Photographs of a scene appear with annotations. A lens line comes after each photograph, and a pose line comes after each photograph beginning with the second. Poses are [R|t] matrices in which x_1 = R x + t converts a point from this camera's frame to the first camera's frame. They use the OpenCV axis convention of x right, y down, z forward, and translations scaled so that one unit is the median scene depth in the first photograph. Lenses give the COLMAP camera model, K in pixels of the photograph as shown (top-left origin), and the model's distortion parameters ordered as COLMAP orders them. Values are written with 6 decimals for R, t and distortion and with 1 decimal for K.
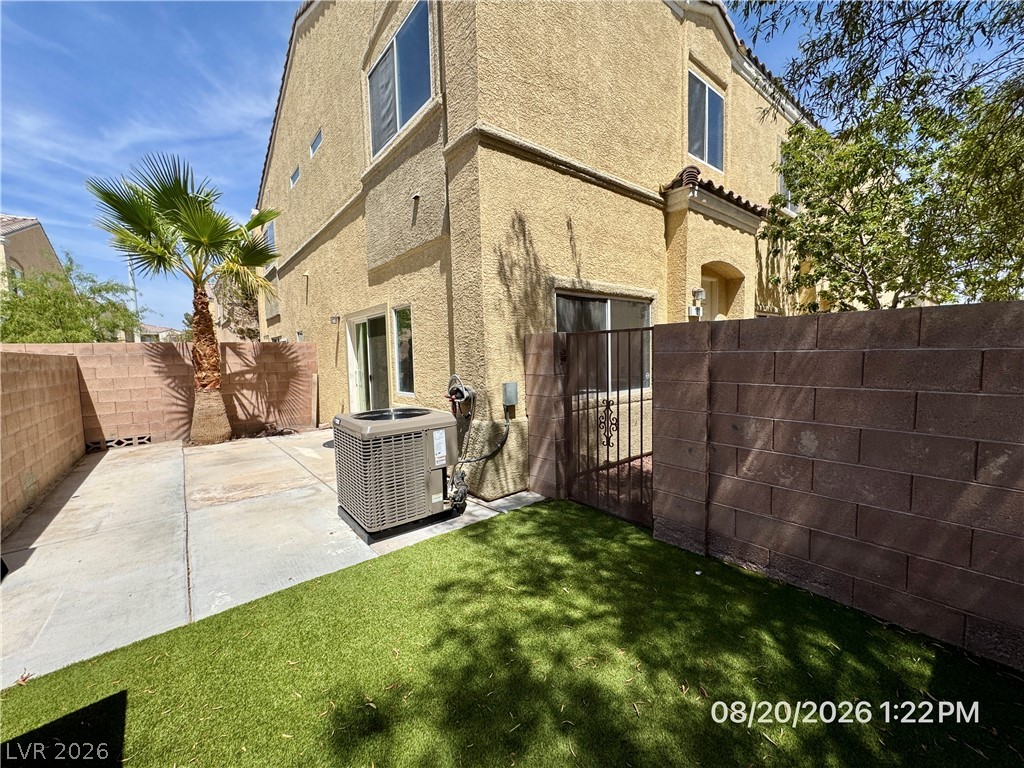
lens RADIAL K [[410.2, 0, 507.9], [0, 410.2, 383.4], [0, 0, 1]] dist [-0.003808, 0.000628]
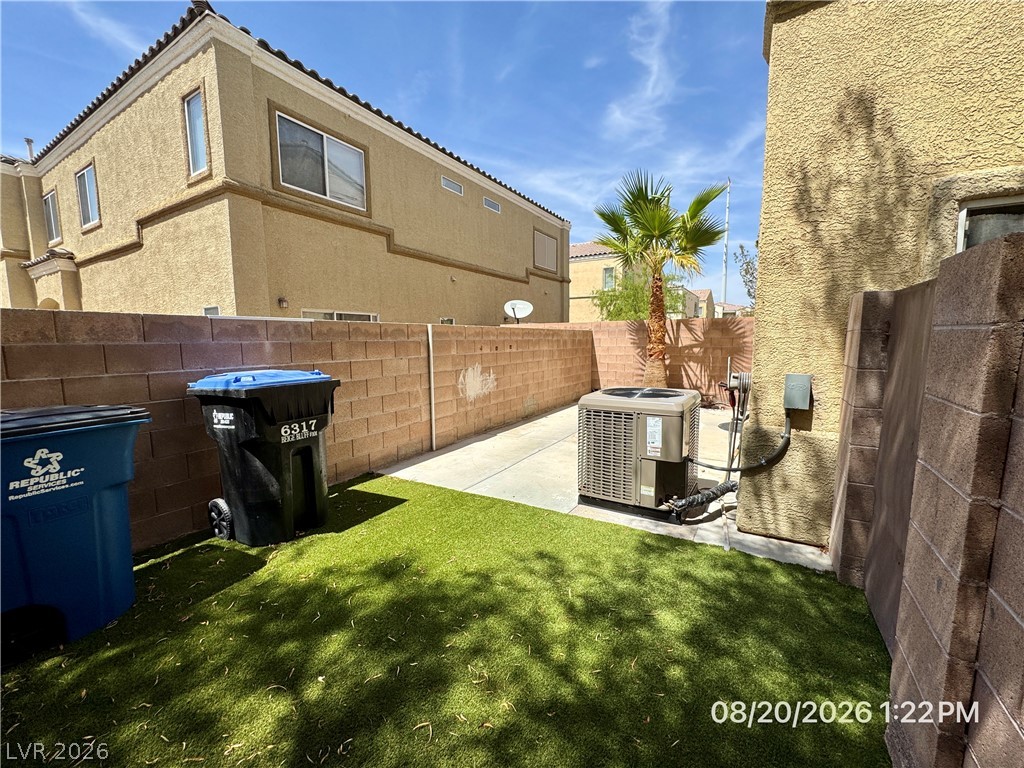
lens RADIAL K [[410.2, 0, 514.5], [0, 410.2, 383.5], [0, 0, 1]] dist [-0.003808, 0.000628]
pose [[0.343248, 0.125173, -0.930867, 0.463232], [-0.069457, 0.991749, 0.107748, -0.026989], [0.936673, 0.027671, 0.349110, 0.350015]]
